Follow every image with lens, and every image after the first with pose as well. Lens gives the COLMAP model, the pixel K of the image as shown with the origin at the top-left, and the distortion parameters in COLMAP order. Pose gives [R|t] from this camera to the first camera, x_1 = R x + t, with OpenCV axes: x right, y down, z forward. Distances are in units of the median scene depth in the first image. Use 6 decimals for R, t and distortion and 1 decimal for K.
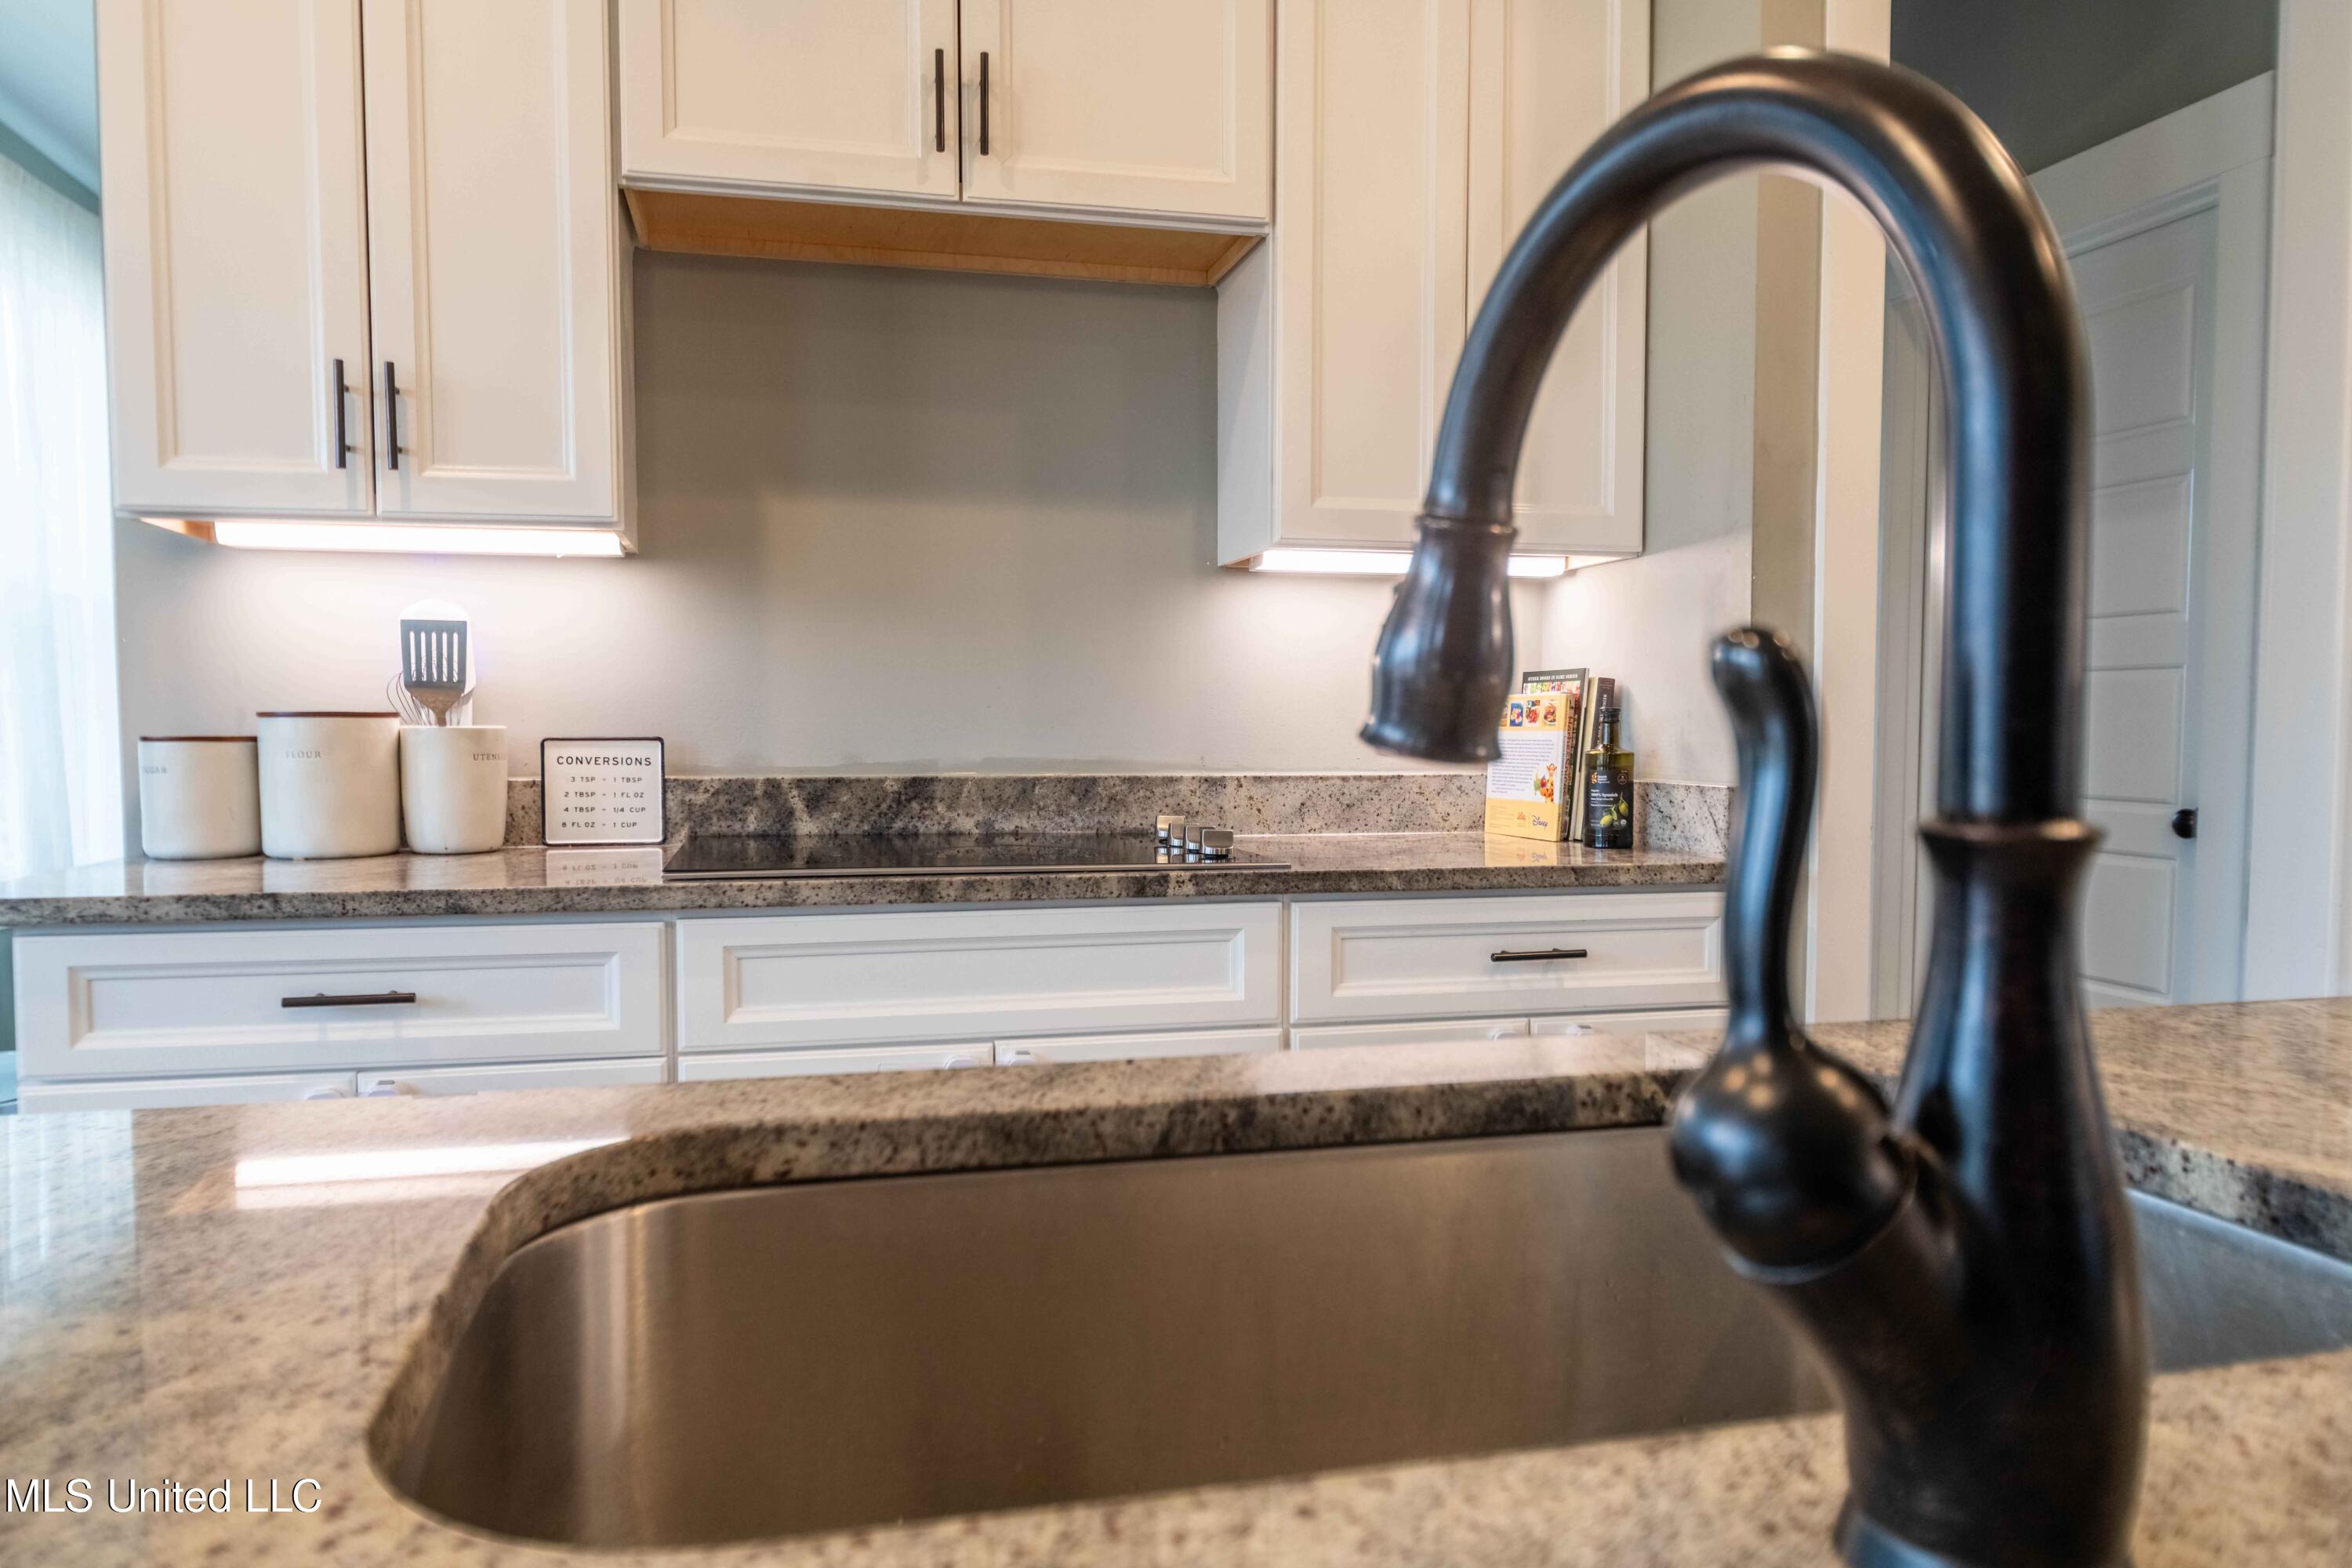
lens RADIAL K [[1532.1, 0, 1176.0], [0, 1532.1, 784.0], [0, 0, 1]] dist [-0.004098, 0.000129]
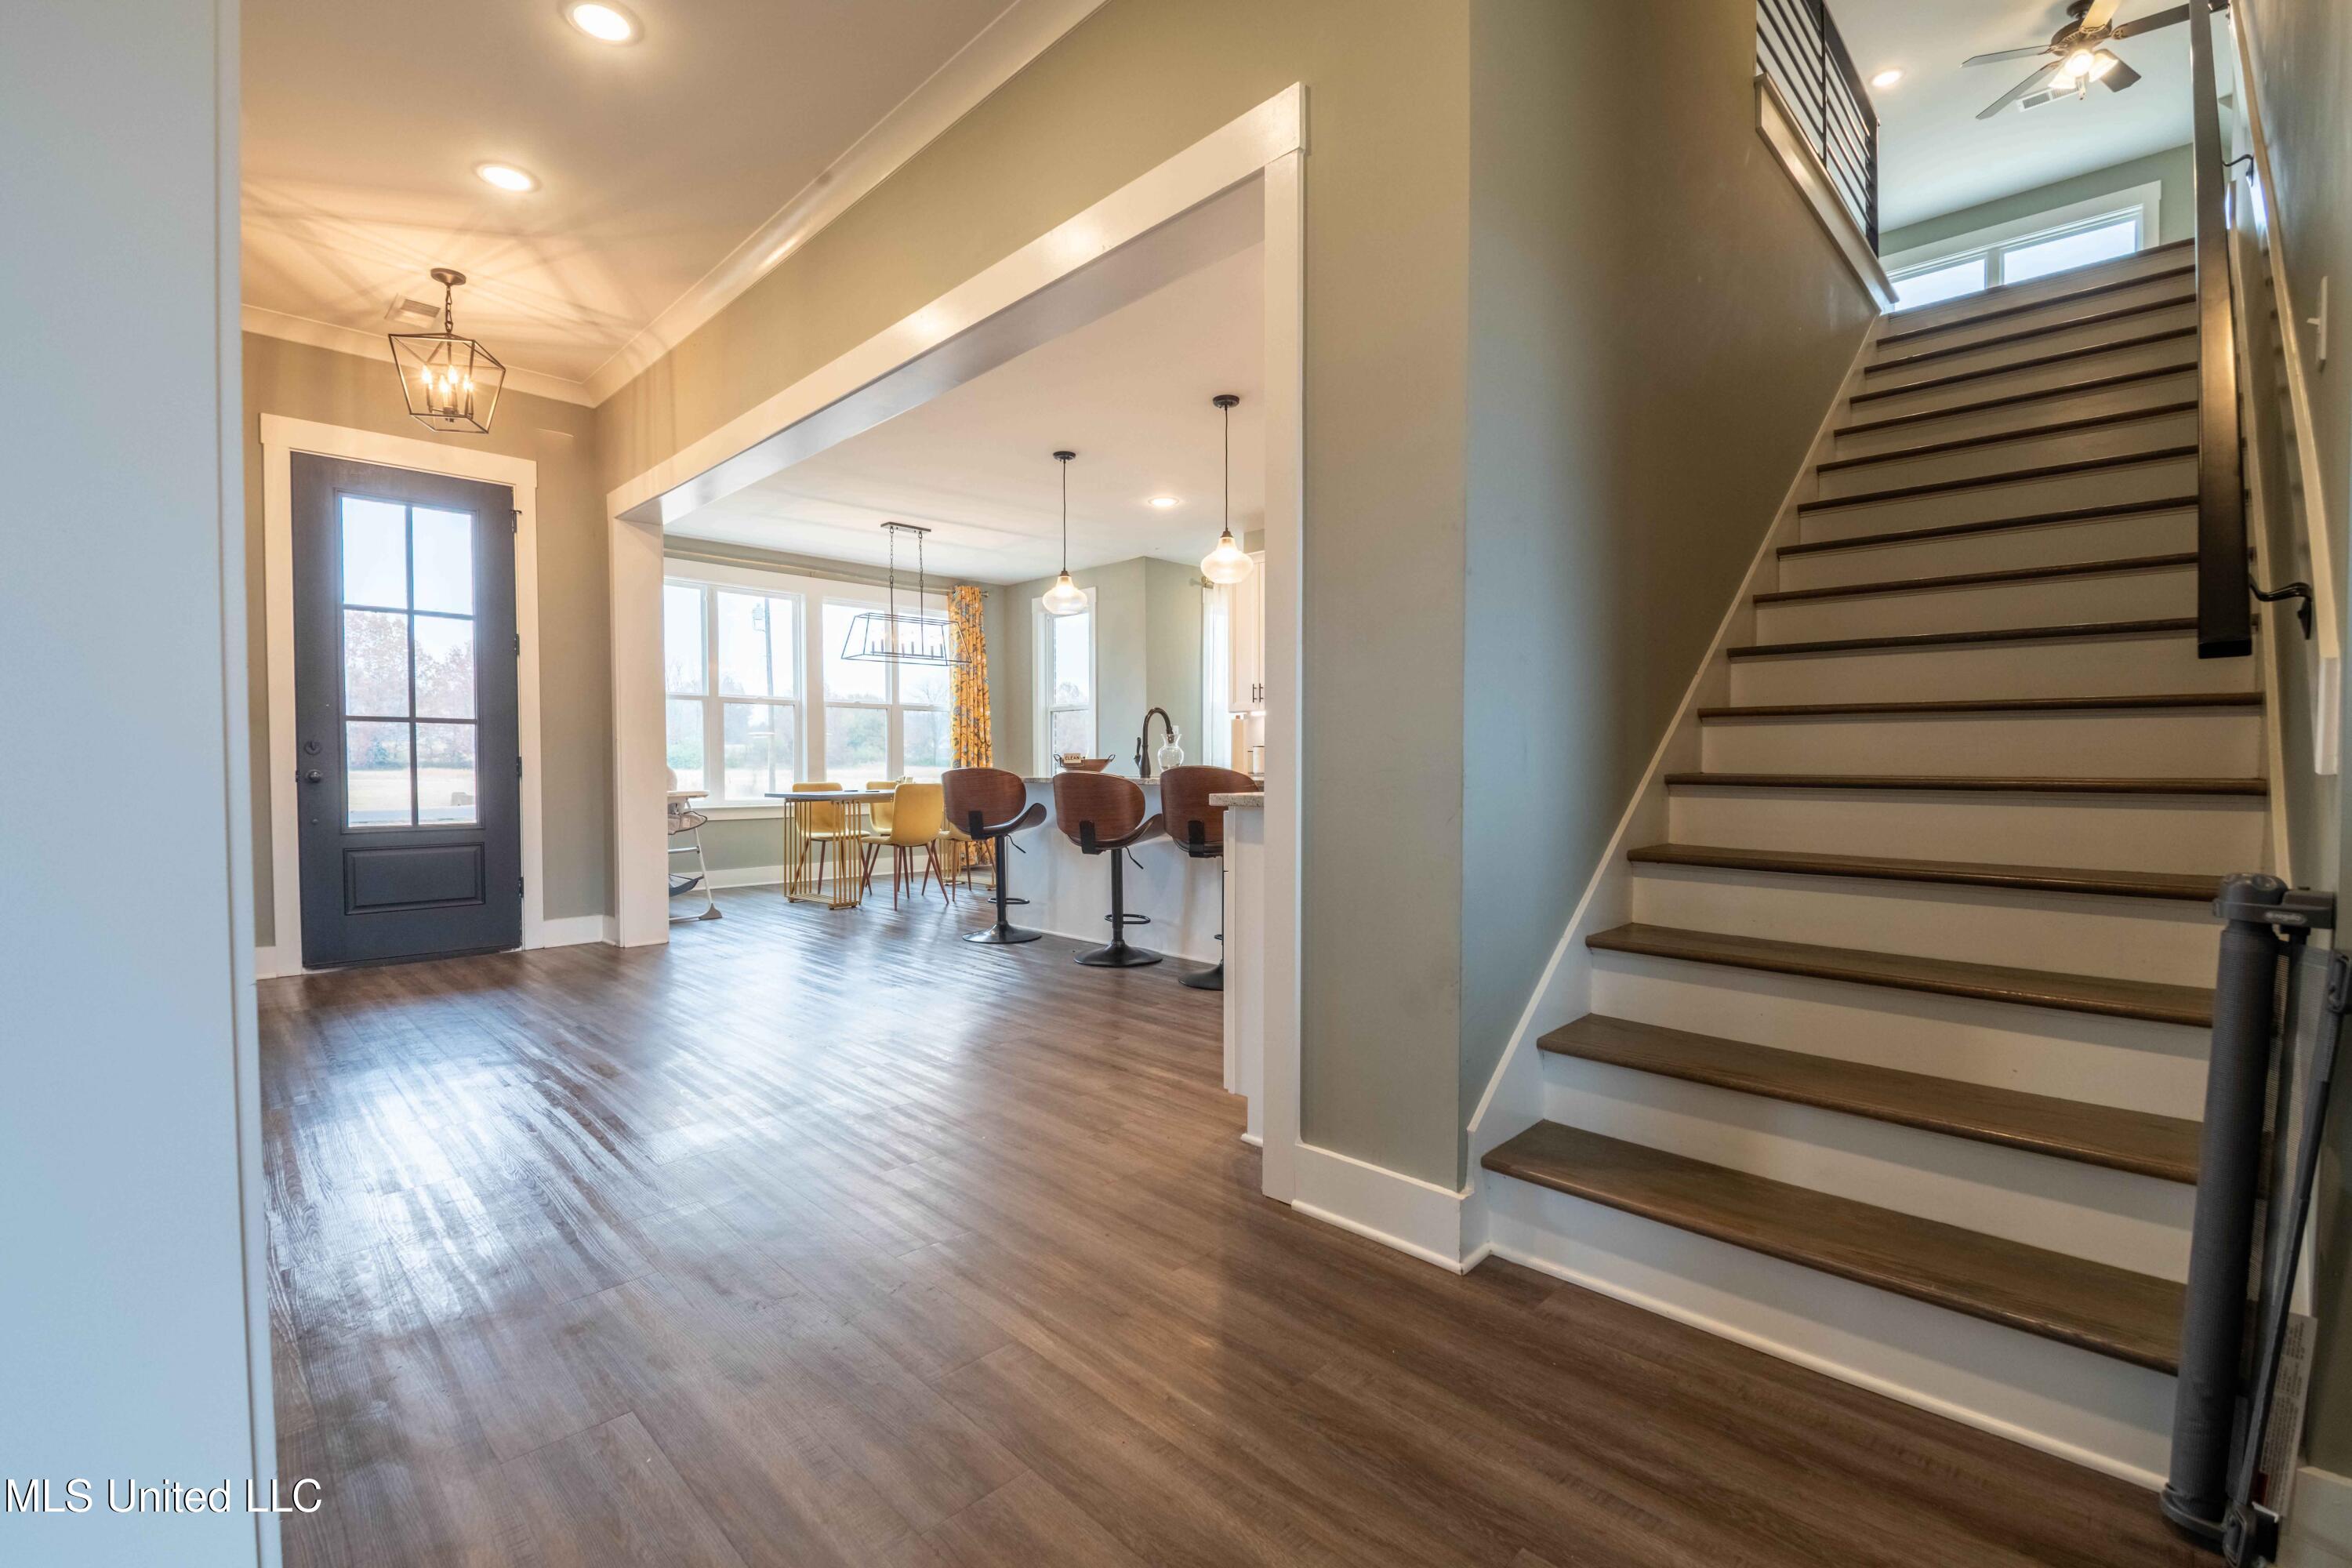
lens RADIAL K [[1003.0, 0, 1175.0], [0, 1003.0, 796.8], [0, 0, 1]] dist [0.000993, -0.007715]
pose [[0.534211, 0.023985, -0.845011, 2.005243], [-0.033750, 0.999406, 0.007031, 0.101598], [0.844677, 0.024763, 0.534703, -1.005947]]
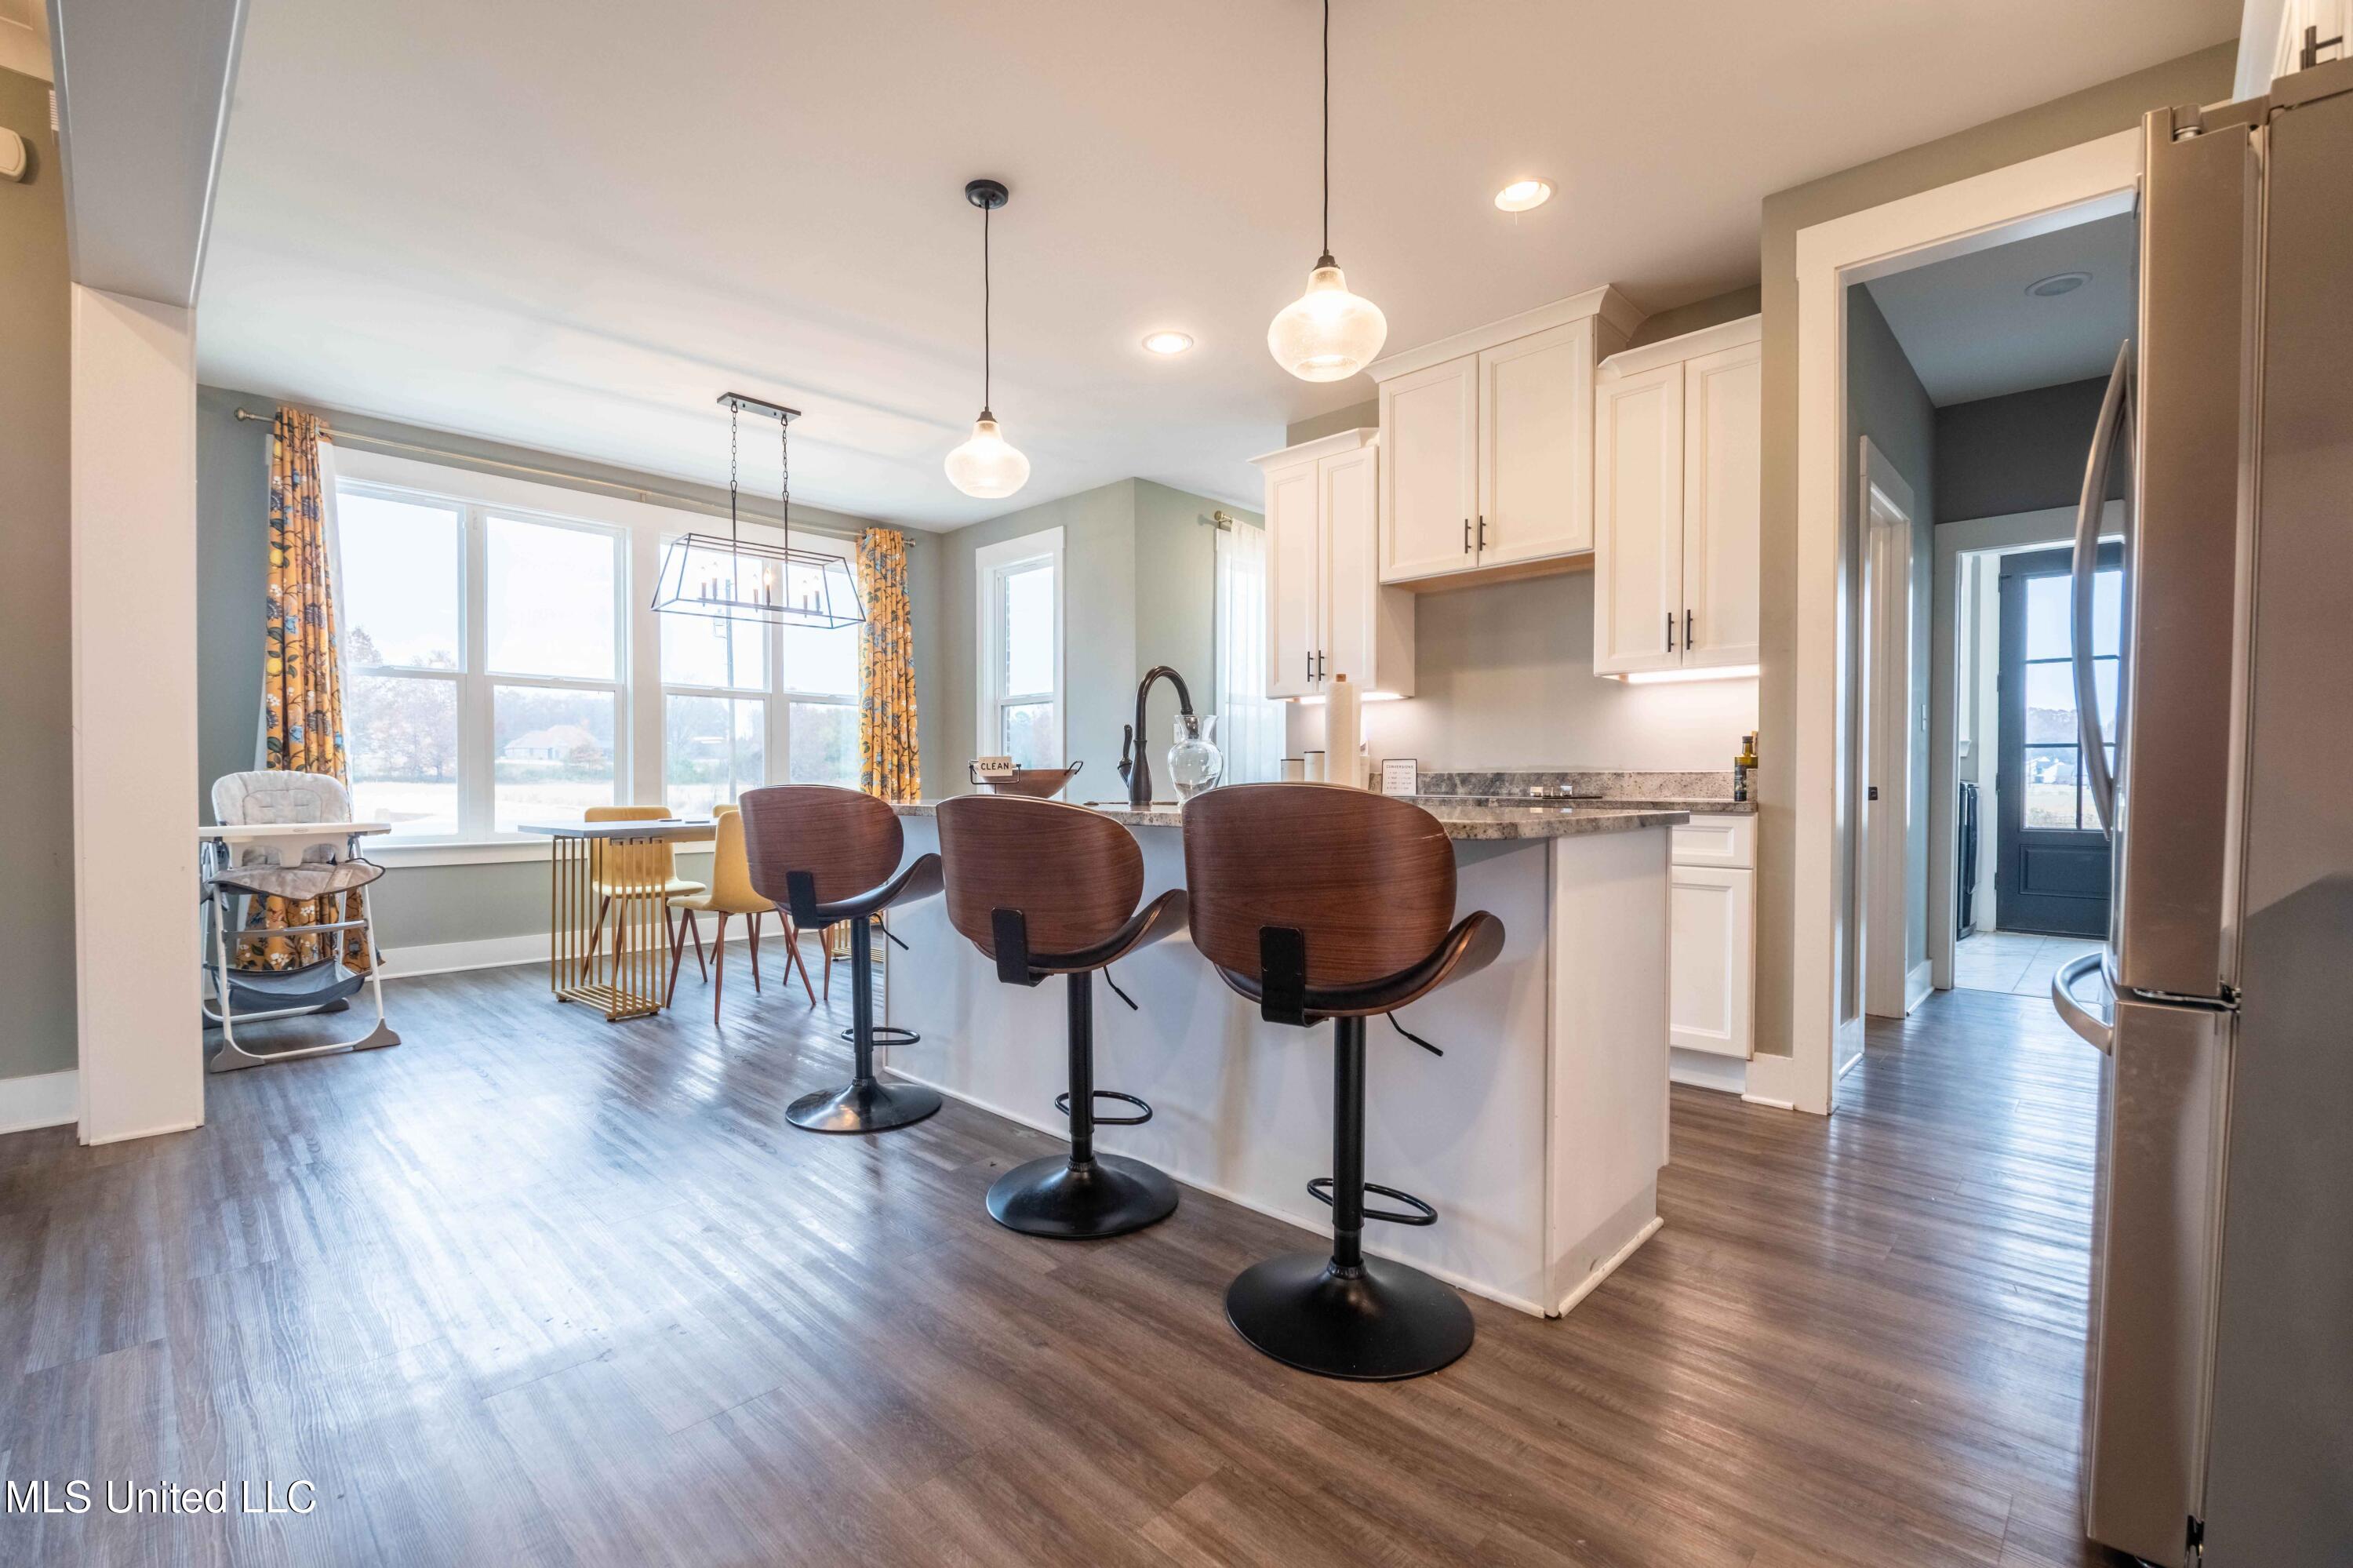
lens RADIAL K [[1039.8, 0, 1163.3], [0, 1039.8, 795.7], [0, 0, 1]] dist [0.000795, -0.000305]
pose [[0.537309, 0.010109, -0.843325, 1.075571], [-0.034897, 0.999338, -0.010254, 0.077081], [0.842663, 0.034939, 0.537306, -0.472772]]
